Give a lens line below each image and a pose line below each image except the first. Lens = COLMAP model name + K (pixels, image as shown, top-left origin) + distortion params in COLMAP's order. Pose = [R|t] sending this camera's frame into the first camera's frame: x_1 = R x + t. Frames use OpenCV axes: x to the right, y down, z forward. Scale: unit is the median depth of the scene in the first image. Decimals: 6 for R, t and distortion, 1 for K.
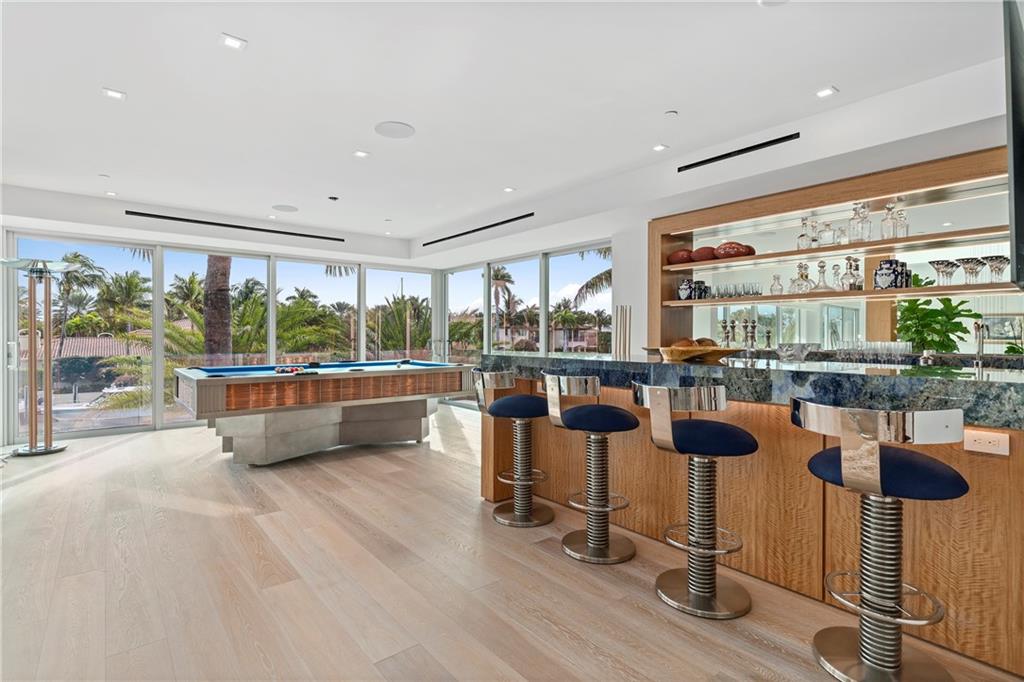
lens RADIAL K [[493.7, 0, 512.0], [0, 493.7, 341.0], [0, 0, 1]] dist [0.000169, -0.000751]
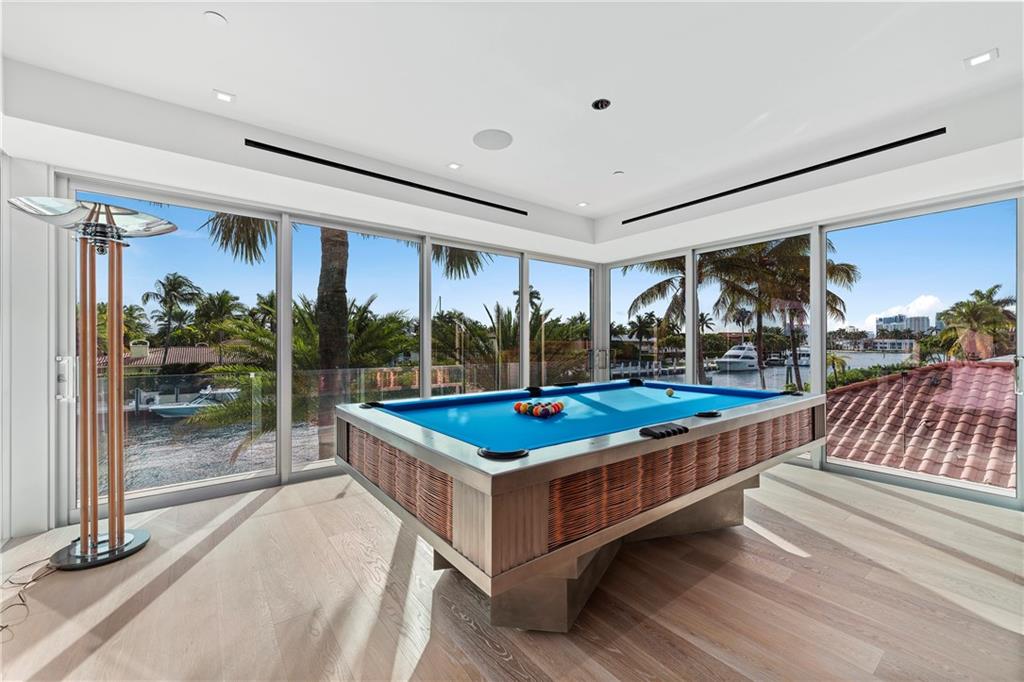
lens RADIAL K [[409.3, 0, 512.1], [0, 409.3, 348.1], [0, 0, 1]] dist [-0.000342, 0.000081]
pose [[0.999220, -0.002422, -0.039426, -0.265053], [0.002380, 0.999997, -0.001135, -0.004066], [0.039429, 0.001041, 0.999222, 0.310113]]
